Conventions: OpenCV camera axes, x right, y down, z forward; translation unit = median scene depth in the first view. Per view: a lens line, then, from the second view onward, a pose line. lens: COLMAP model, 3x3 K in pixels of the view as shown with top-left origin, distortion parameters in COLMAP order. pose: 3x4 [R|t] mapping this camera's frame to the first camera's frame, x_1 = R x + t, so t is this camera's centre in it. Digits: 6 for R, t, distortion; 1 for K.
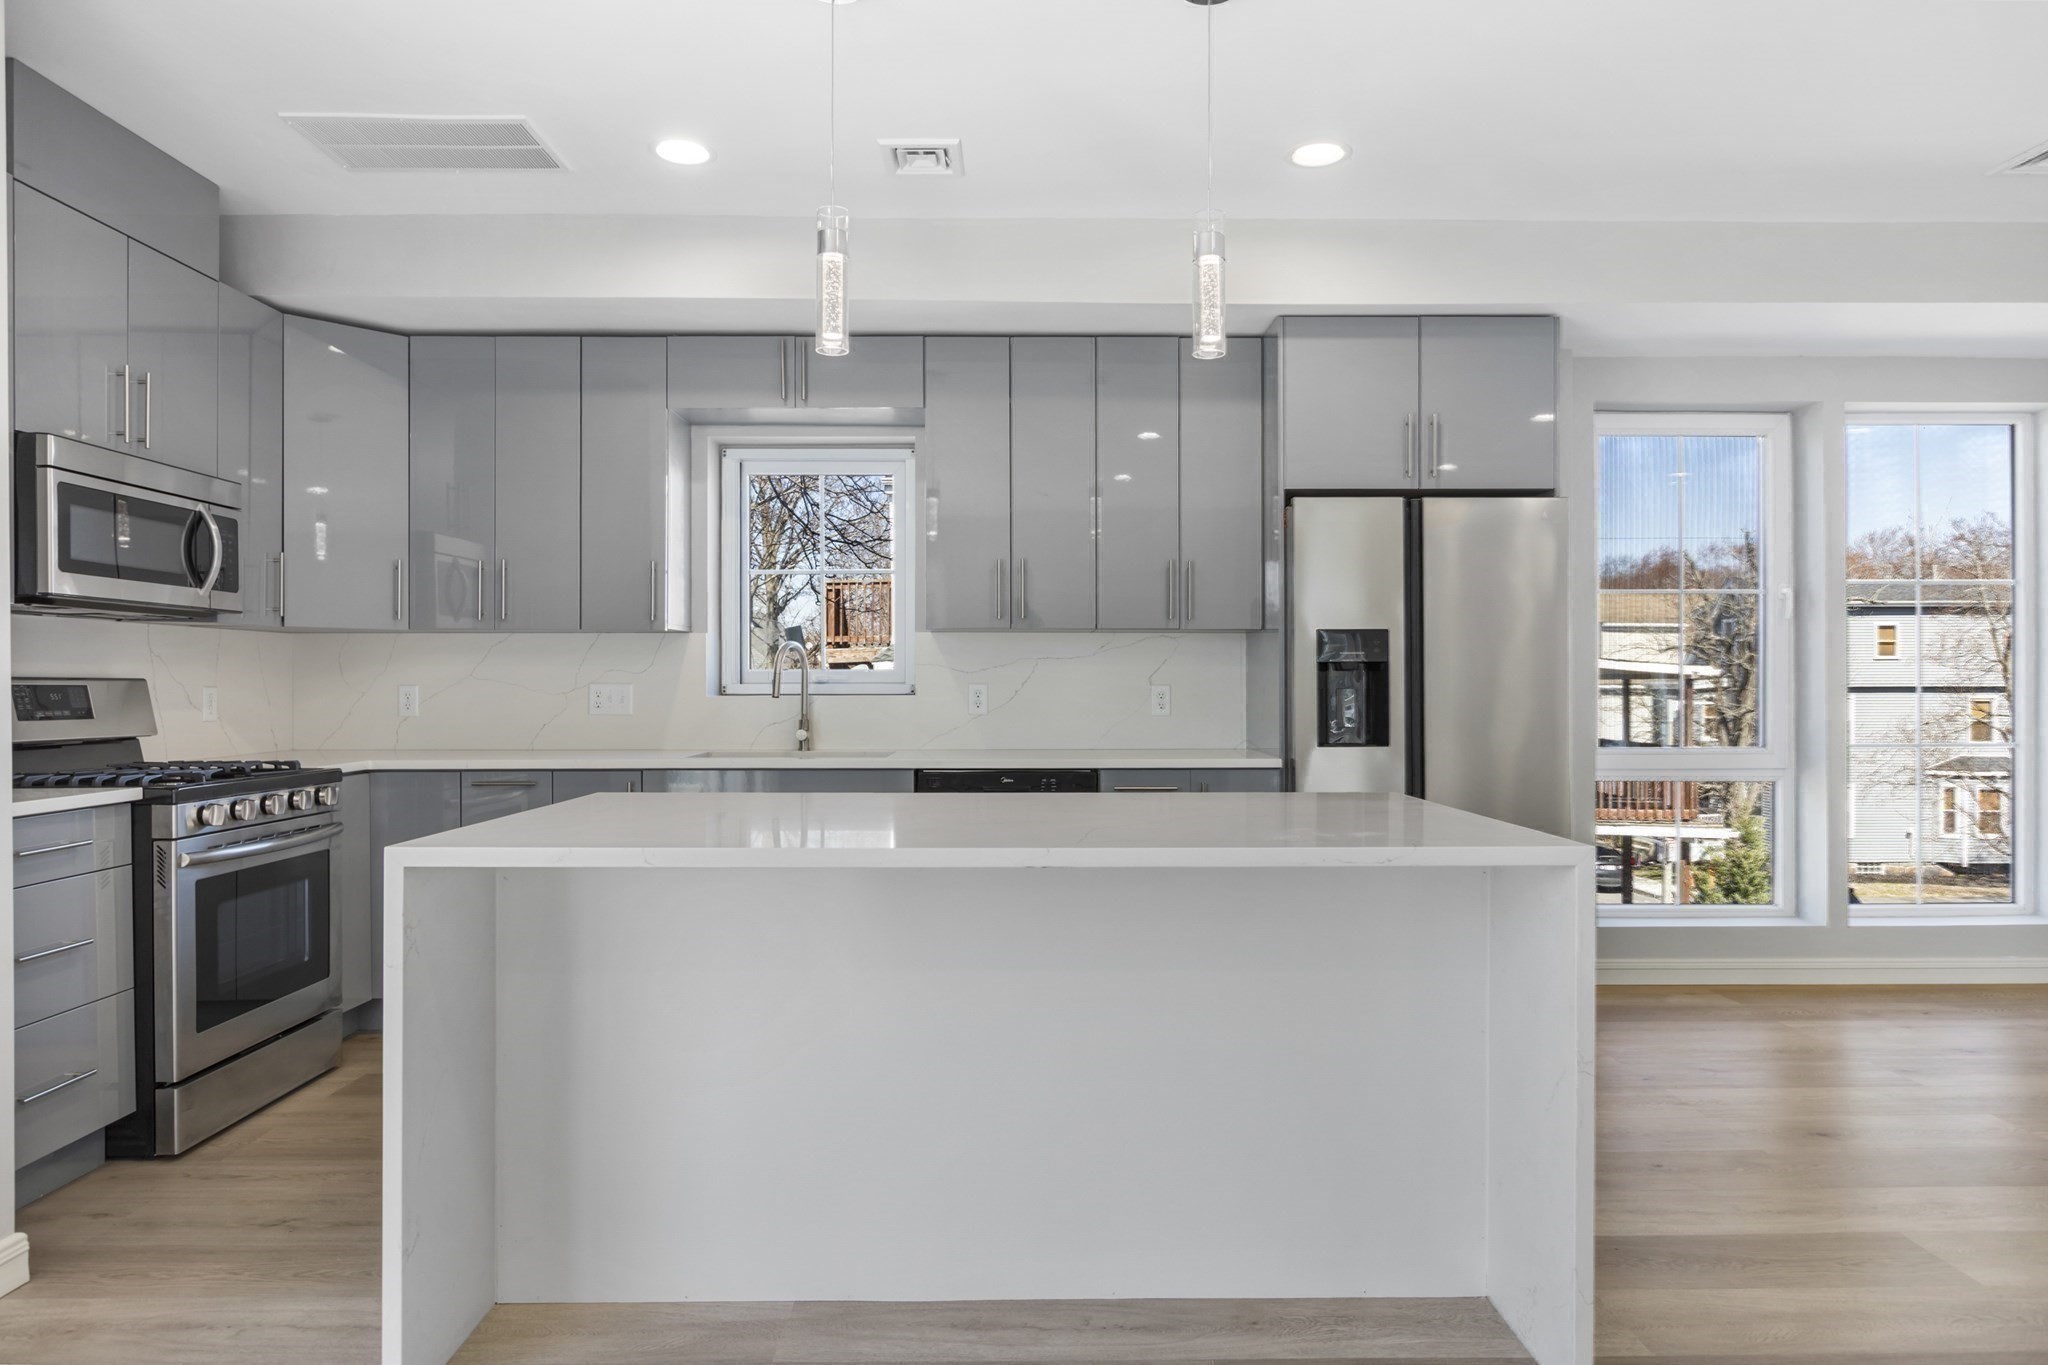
lens RADIAL K [[1225.3, 0, 1024.0], [0, 1225.3, 682.5], [0, 0, 1]] dist [-0.002988, -0.001026]
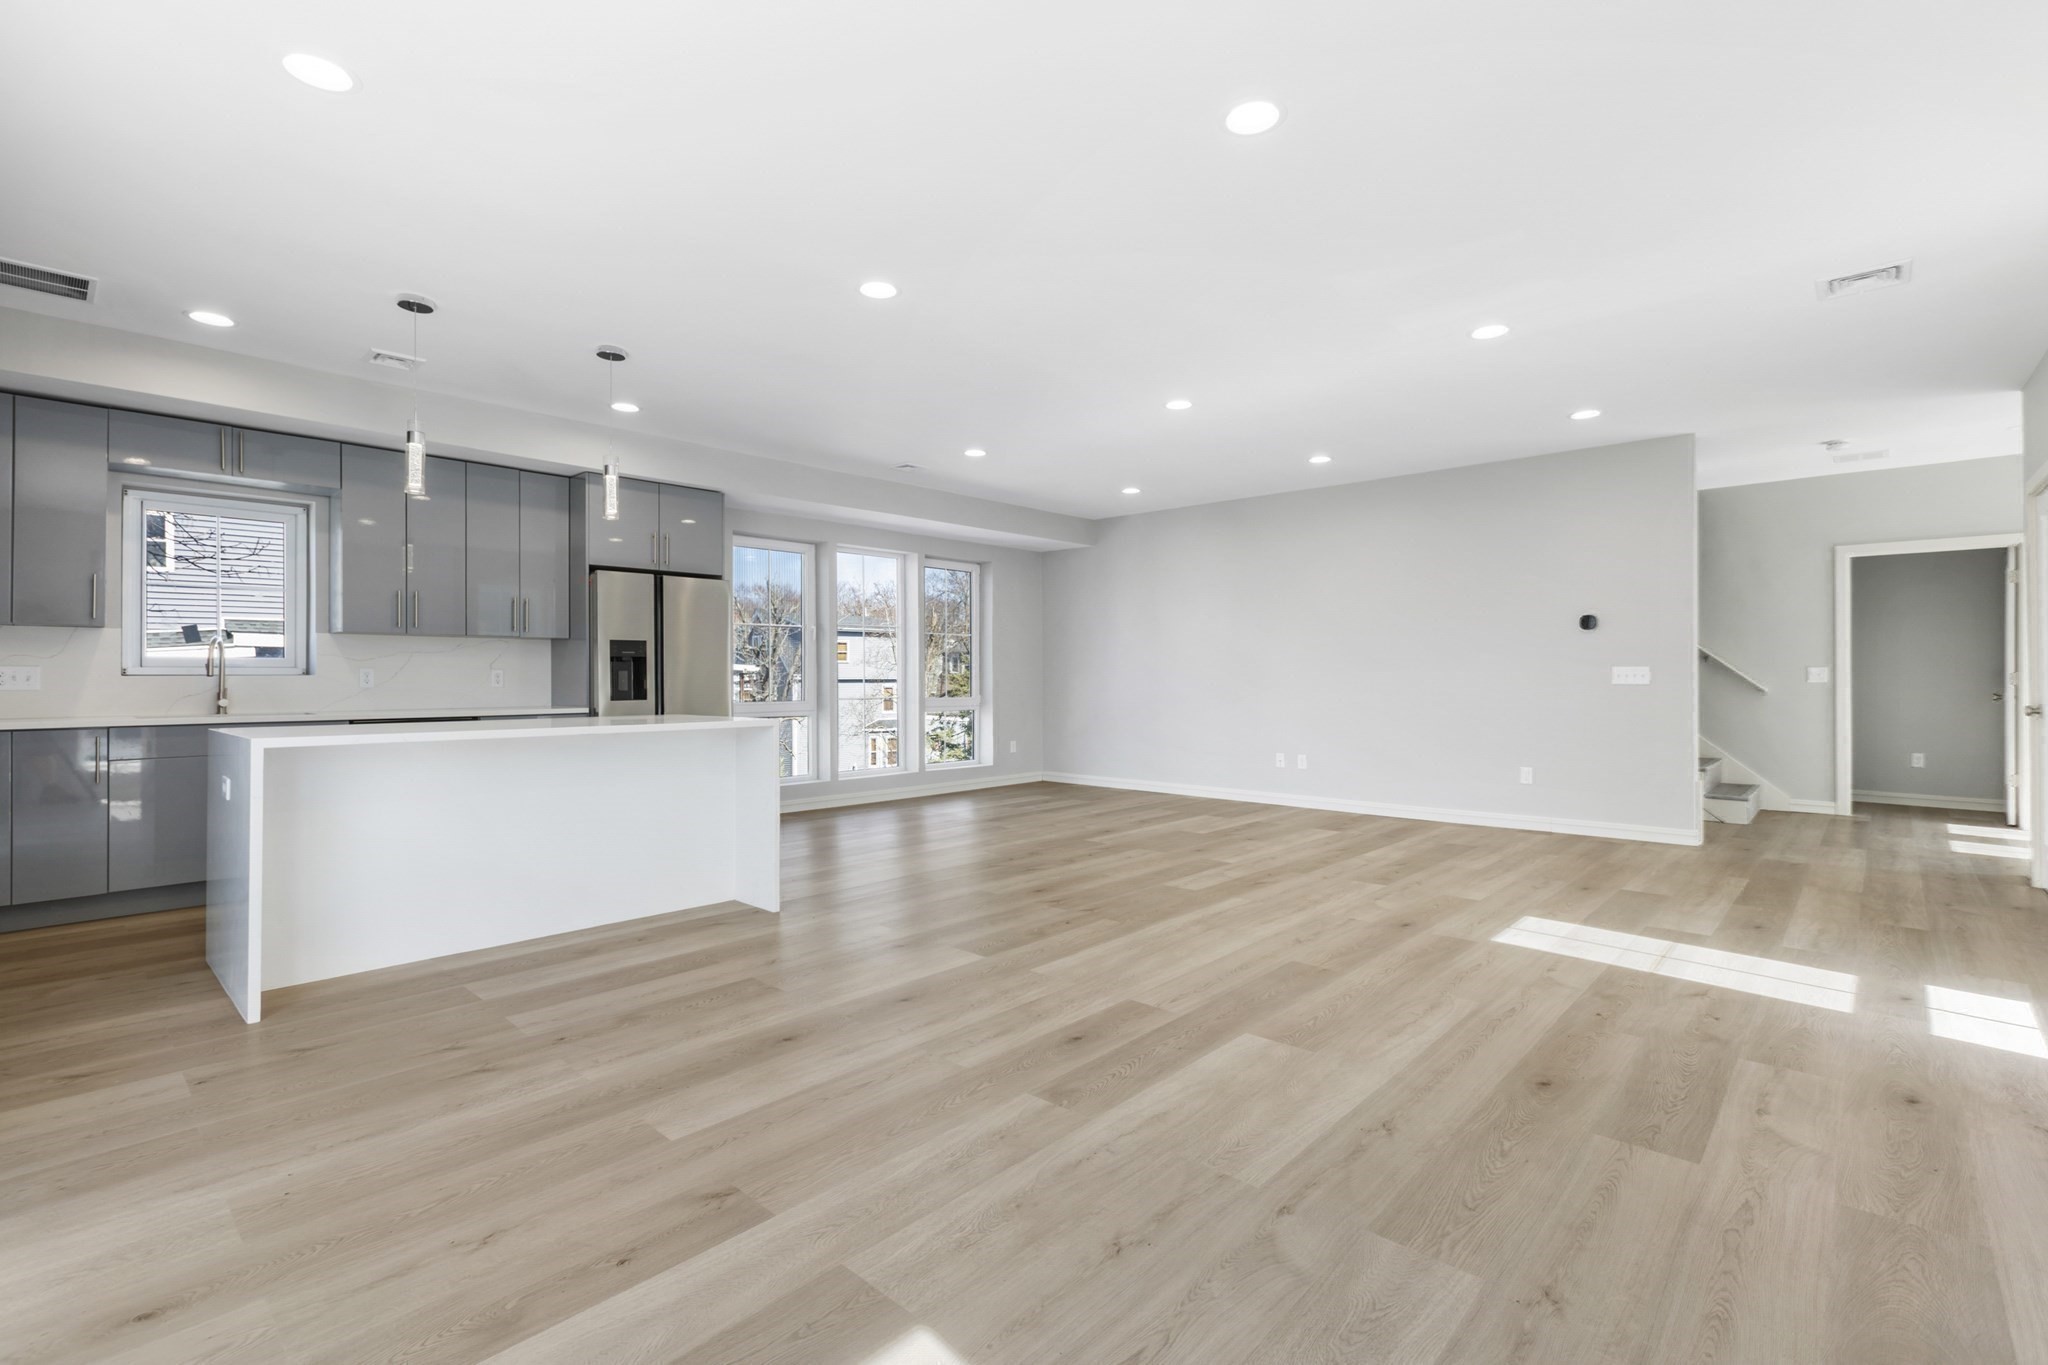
lens RADIAL K [[925.2, 0, 1024.0], [0, 925.2, 682.5], [0, 0, 1]] dist [-0.001570, 0.000608]
pose [[0.689680, -0.006004, 0.724089, -0.324615], [0.002968, 0.999981, 0.005465, 0.016131], [-0.724108, -0.001620, 0.689685, -0.421008]]
